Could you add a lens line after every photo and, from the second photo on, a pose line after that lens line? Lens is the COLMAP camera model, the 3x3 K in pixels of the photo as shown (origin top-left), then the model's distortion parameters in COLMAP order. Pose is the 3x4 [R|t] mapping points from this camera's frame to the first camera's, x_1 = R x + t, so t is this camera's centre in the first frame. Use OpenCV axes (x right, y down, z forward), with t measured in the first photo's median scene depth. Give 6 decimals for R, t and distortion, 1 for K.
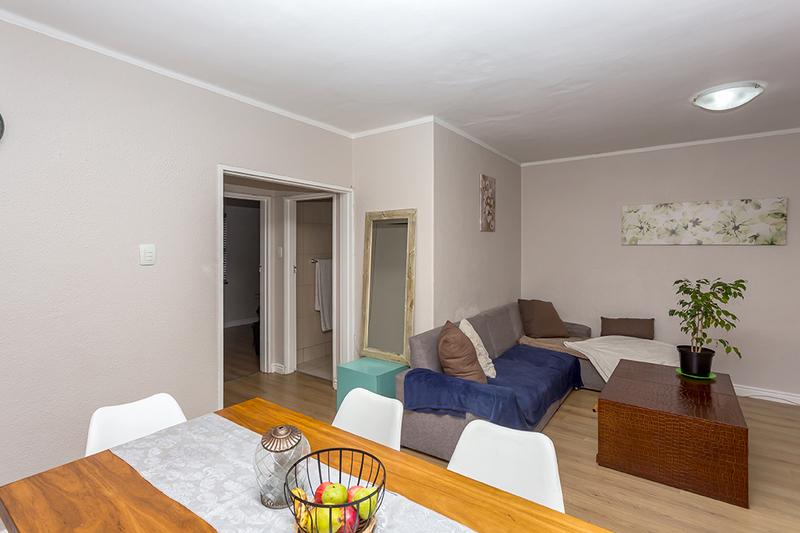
lens RADIAL K [[387.6, 0, 394.9], [0, 387.6, 255.2], [0, 0, 1]] dist [0.000783, 0.000190]
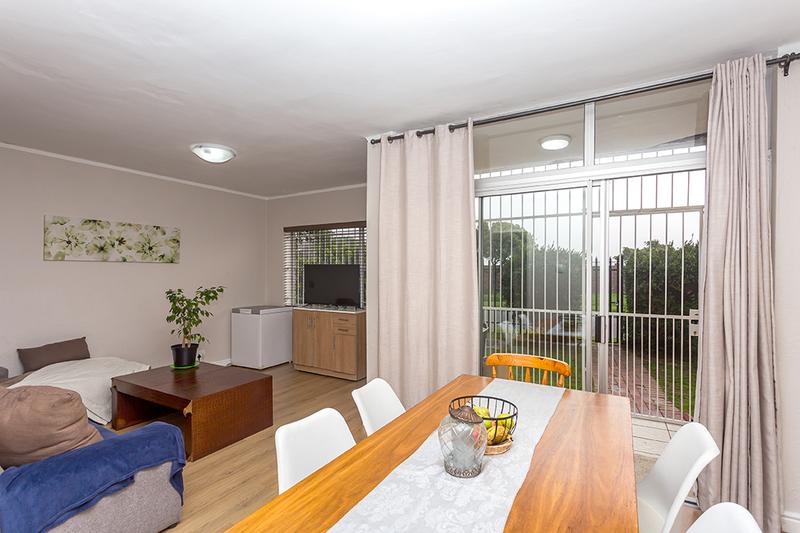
lens RADIAL K [[380.2, 0, 393.8], [0, 380.2, 273.6], [0, 0, 1]] dist [0.003382, 0.001032]
pose [[-0.112873, -0.010305, 0.993556, -0.383865], [0.019405, 0.999733, 0.012573, 0.008167], [-0.993420, 0.020699, -0.112643, 0.366350]]
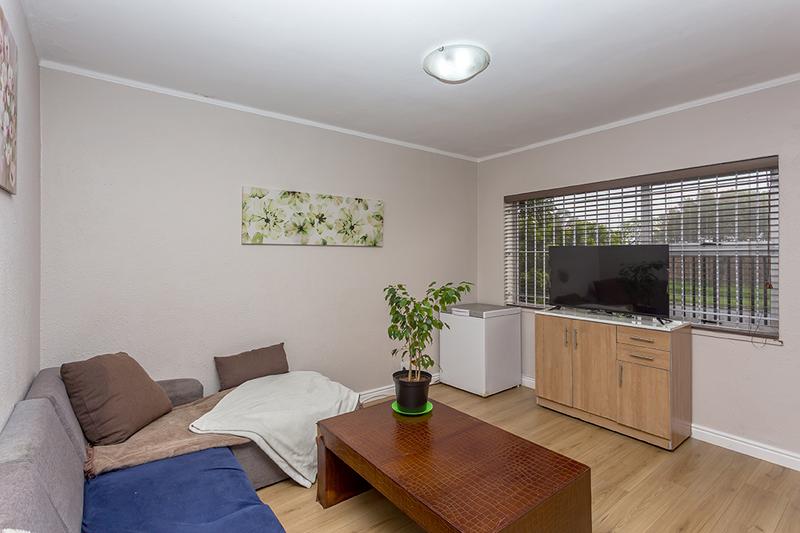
lens RADIAL K [[387.6, 0, 394.9], [0, 387.6, 255.2], [0, 0, 1]] dist [0.000783, 0.000190]
pose [[0.277756, -0.000035, 0.960652, 0.009623], [0.022085, 0.999736, -0.006349, 0.004128], [-0.960398, 0.022979, 0.277684, 0.623904]]
